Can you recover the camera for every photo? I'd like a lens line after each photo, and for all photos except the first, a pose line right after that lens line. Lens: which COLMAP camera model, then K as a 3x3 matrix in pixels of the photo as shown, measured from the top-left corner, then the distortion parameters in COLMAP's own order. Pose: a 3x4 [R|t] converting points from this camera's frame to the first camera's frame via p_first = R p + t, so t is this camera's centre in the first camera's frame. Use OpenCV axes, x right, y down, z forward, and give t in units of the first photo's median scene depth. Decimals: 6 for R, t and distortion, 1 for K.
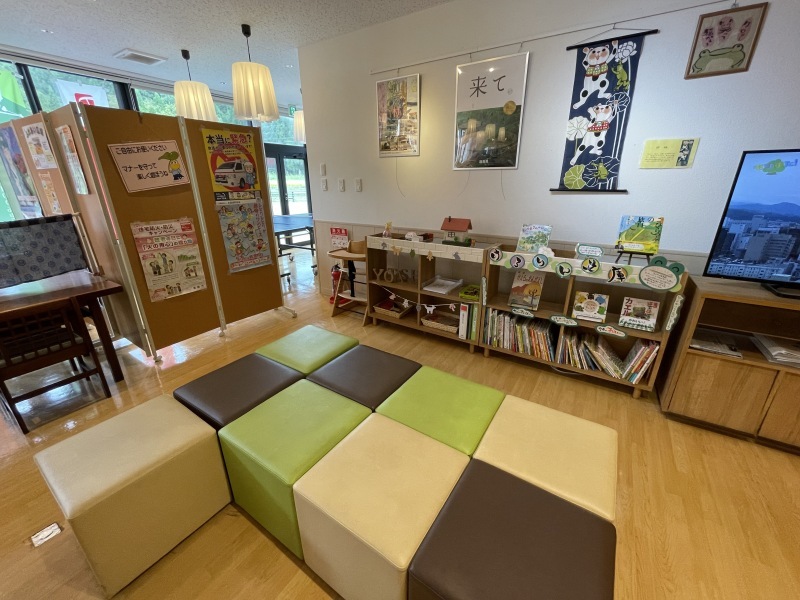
lens RADIAL K [[323.1, 0, 400.2], [0, 323.1, 298.7], [0, 0, 1]] dist [-0.001262, -0.000175]
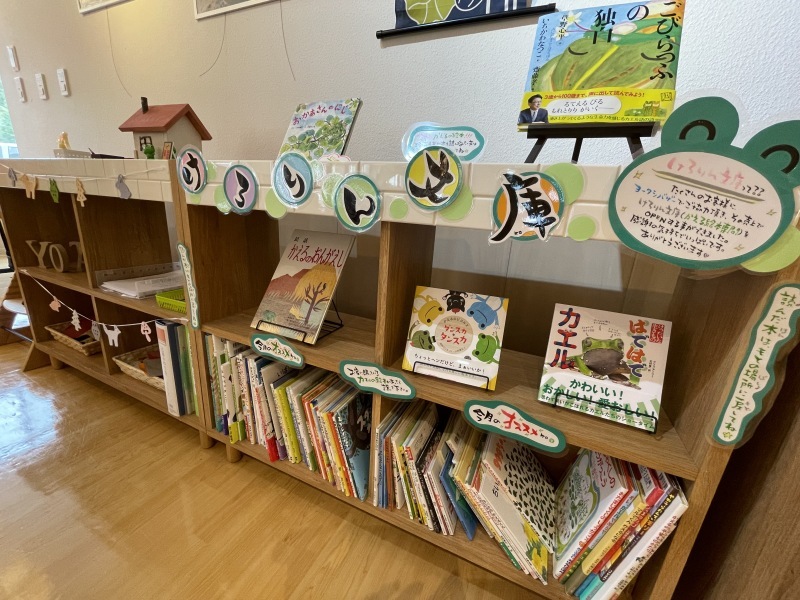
lens RADIAL K [[323.1, 0, 400.4], [0, 323.1, 299.7], [0, 0, 1]] dist [-0.001262, -0.000175]
pose [[0.988026, 0.026196, 0.152047, 0.498736], [-0.015517, 0.997355, -0.071002, 0.014068], [-0.153505, 0.067792, 0.985820, 0.714527]]
